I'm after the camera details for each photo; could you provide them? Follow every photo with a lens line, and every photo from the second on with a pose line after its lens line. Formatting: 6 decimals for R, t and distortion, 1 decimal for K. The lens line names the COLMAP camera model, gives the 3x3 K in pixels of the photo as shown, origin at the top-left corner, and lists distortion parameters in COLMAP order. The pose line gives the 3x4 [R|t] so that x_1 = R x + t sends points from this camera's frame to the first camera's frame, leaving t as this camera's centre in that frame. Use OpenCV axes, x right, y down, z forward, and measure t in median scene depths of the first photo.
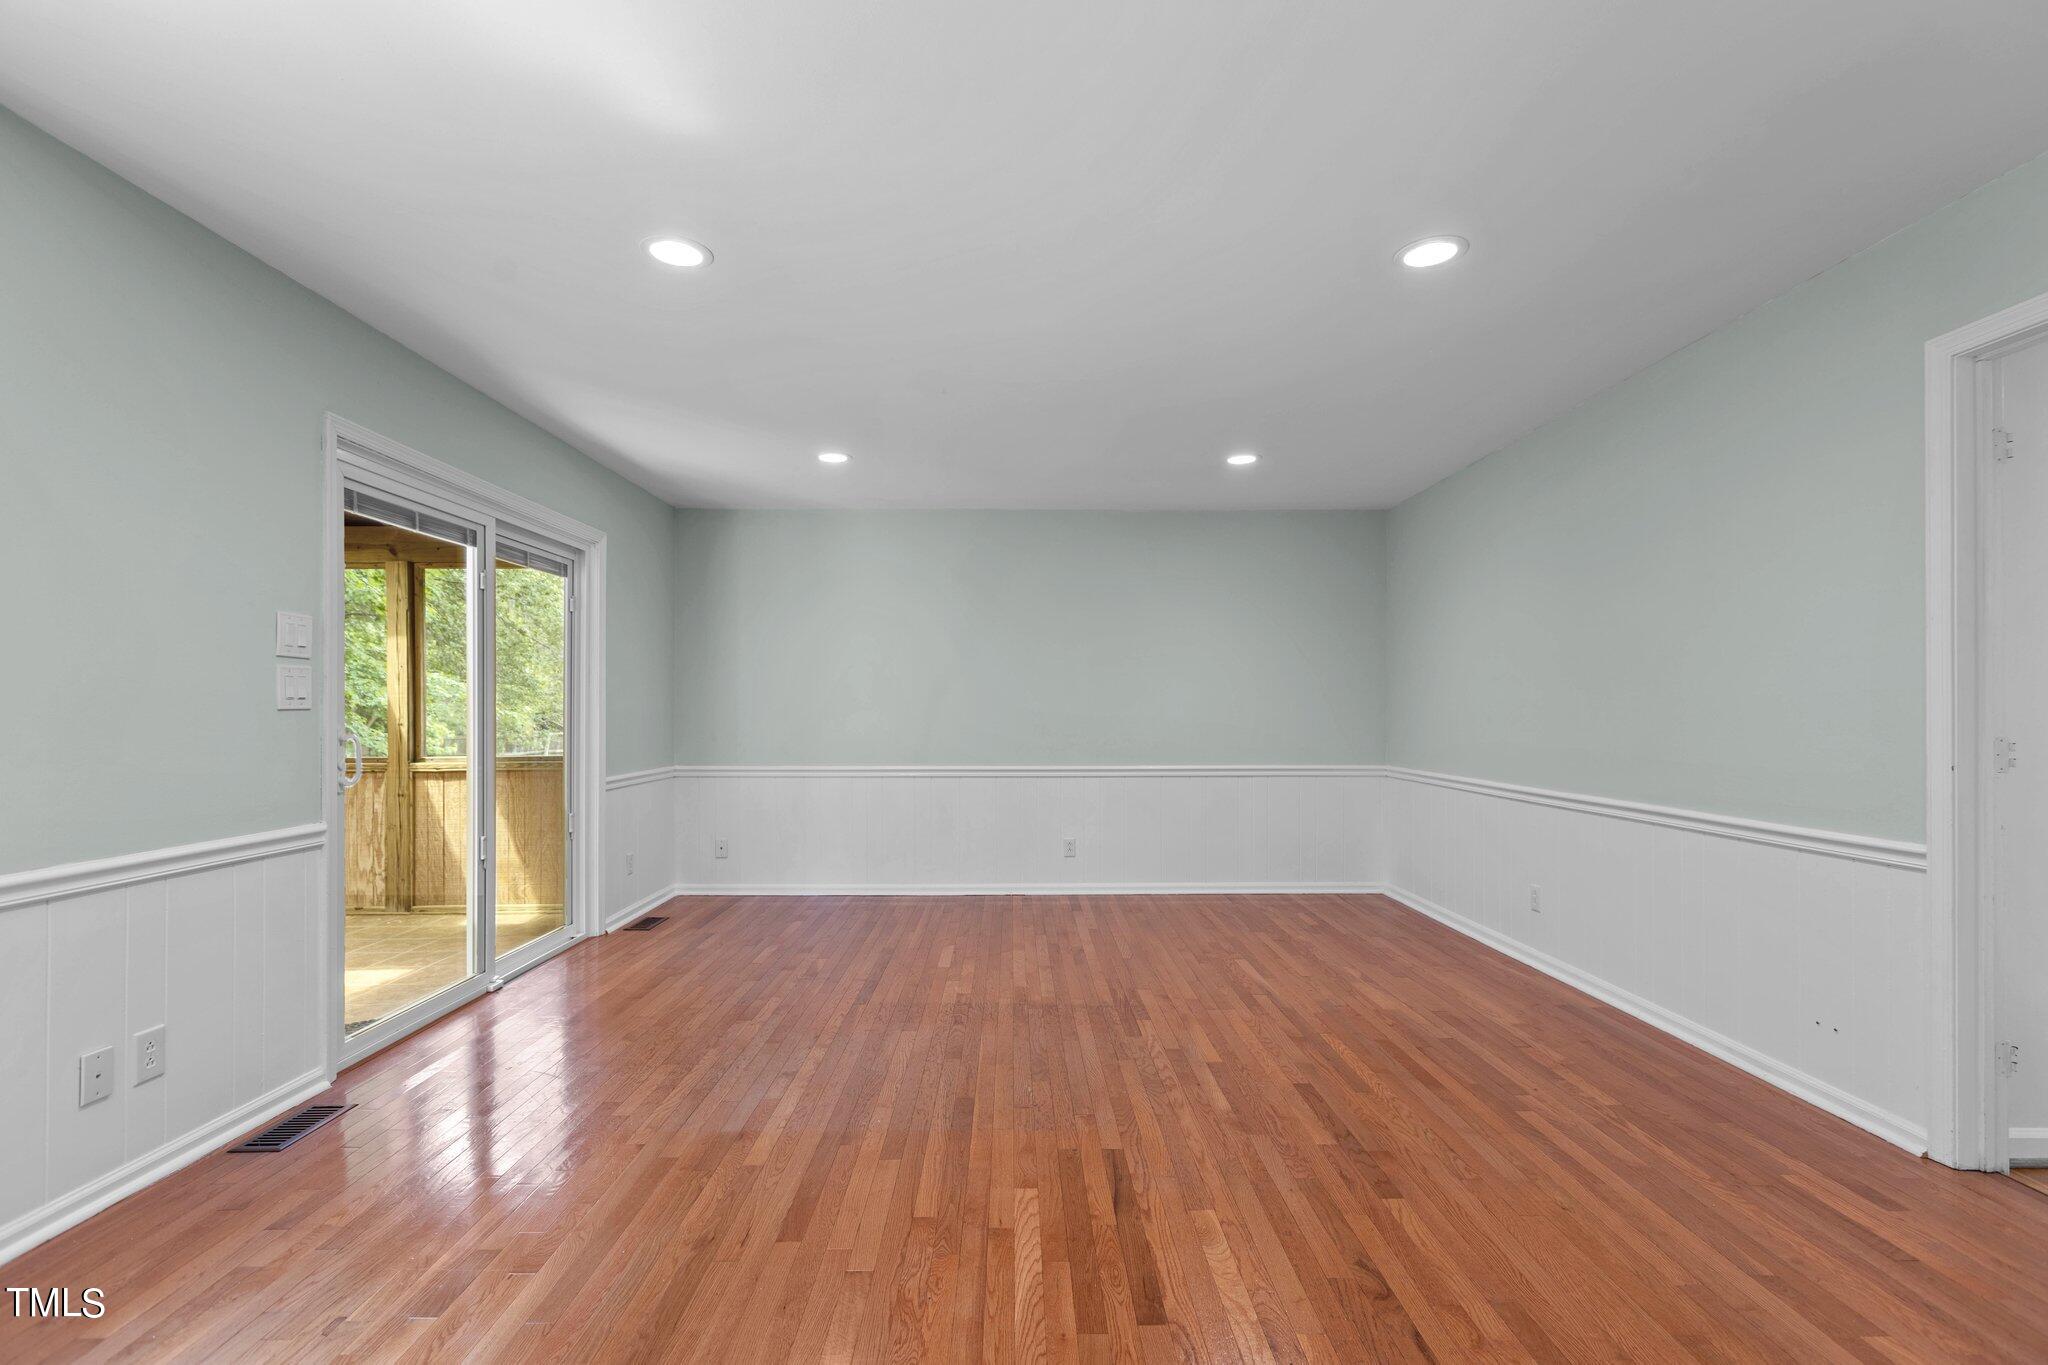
lens RADIAL K [[917.9, 0, 1028.0], [0, 917.9, 710.2], [0, 0, 1]] dist [0.000870, 0.000472]
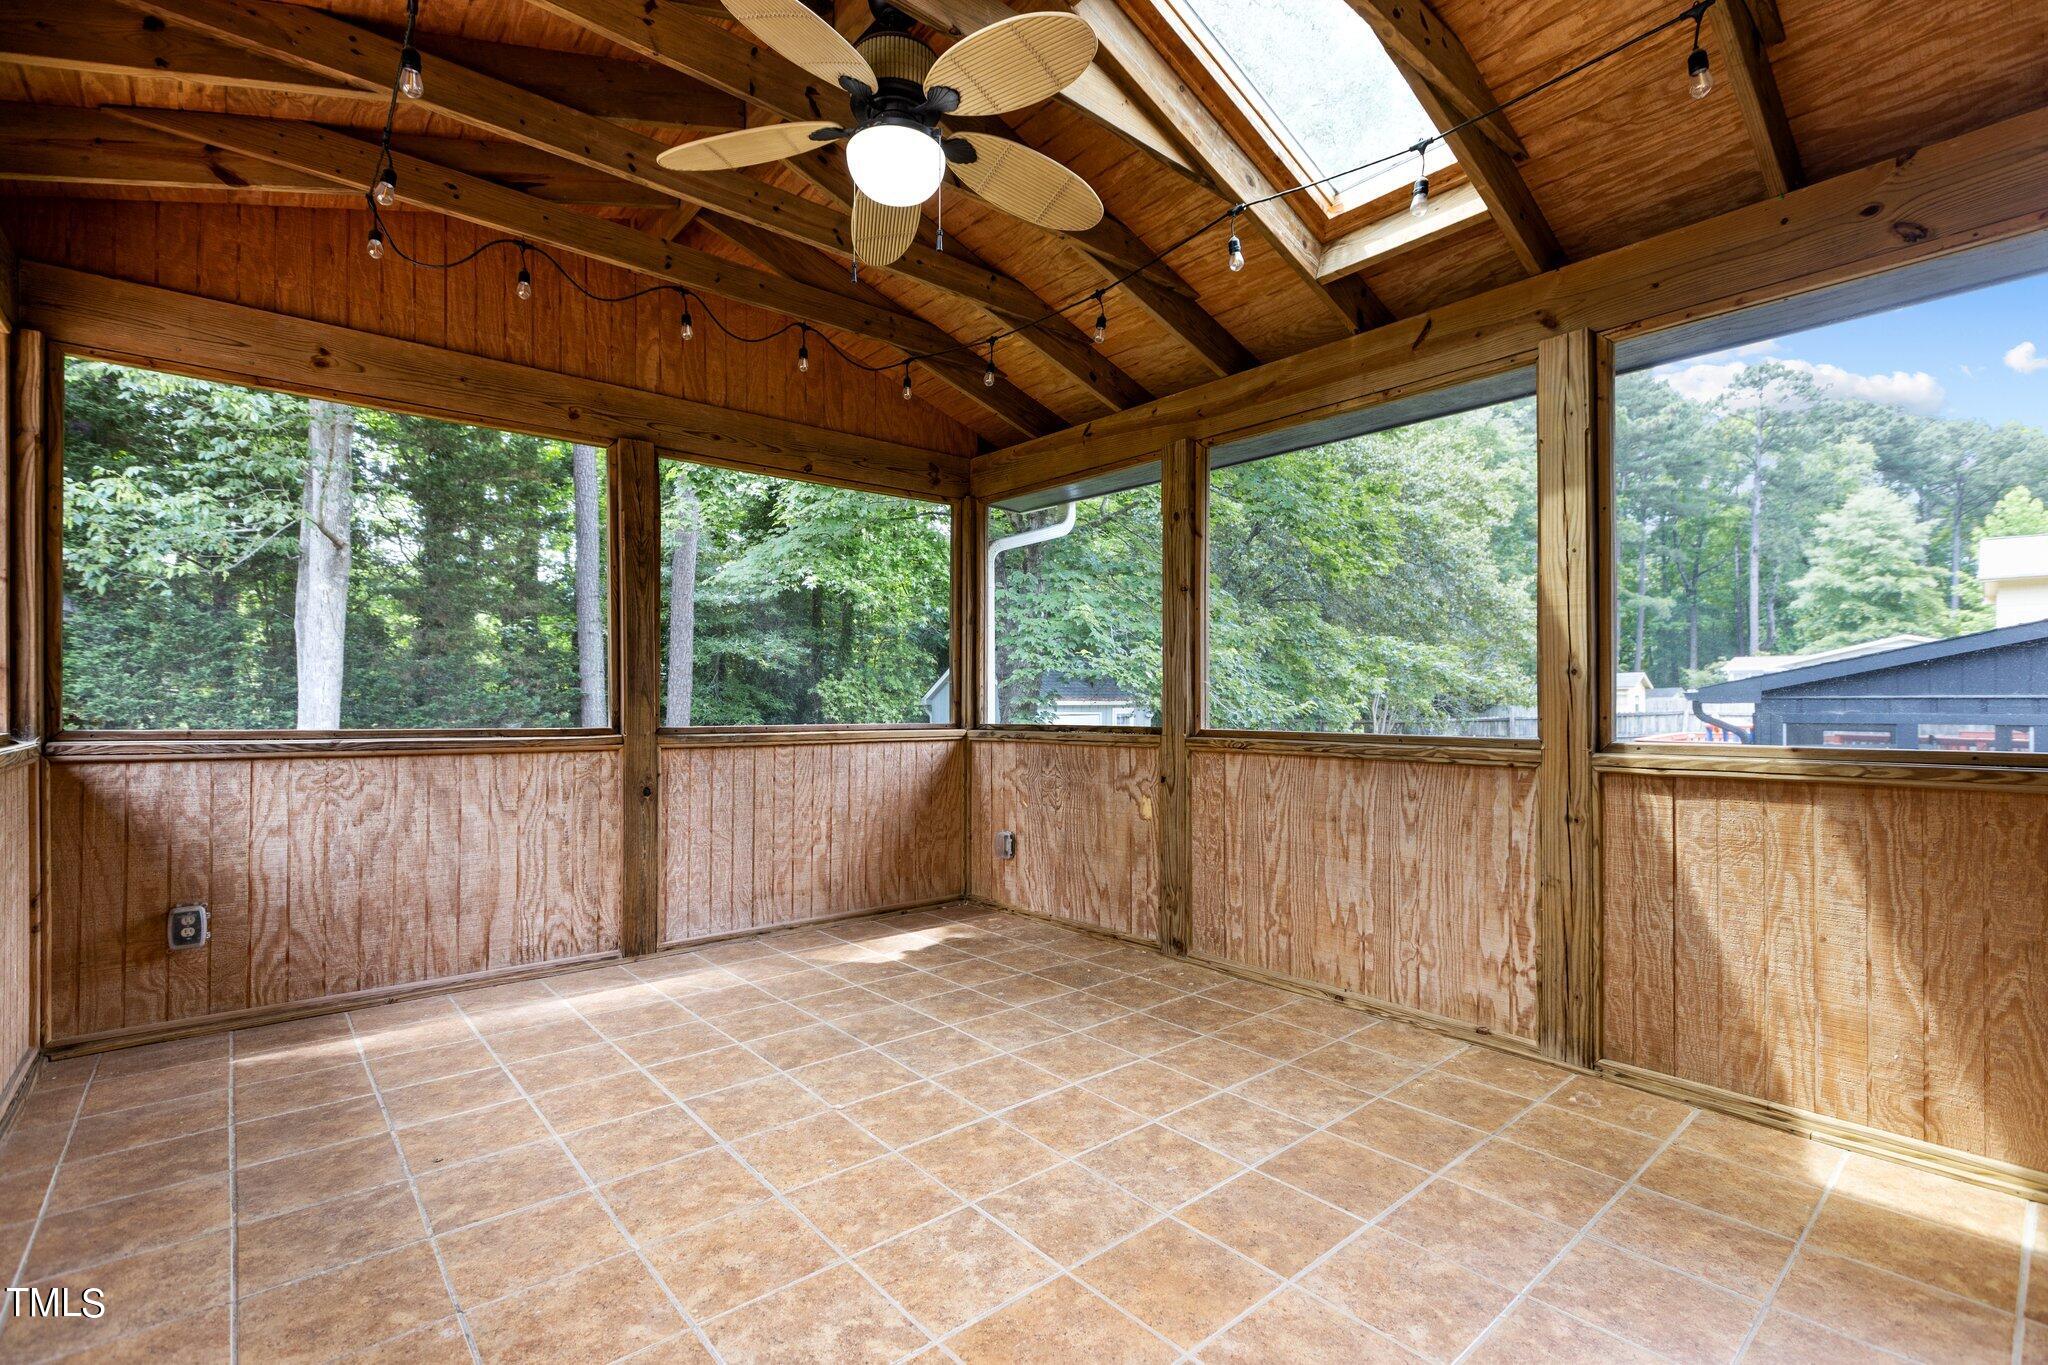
lens RADIAL K [[917.9, 0, 1028.0], [0, 917.9, 710.2], [0, 0, 1]] dist [0.000870, 0.000472]
pose [[0.644569, 0.013009, -0.764435, -0.591570], [-0.002372, 0.999884, 0.015016, 0.034380], [0.764542, -0.007866, 0.644525, 0.561065]]
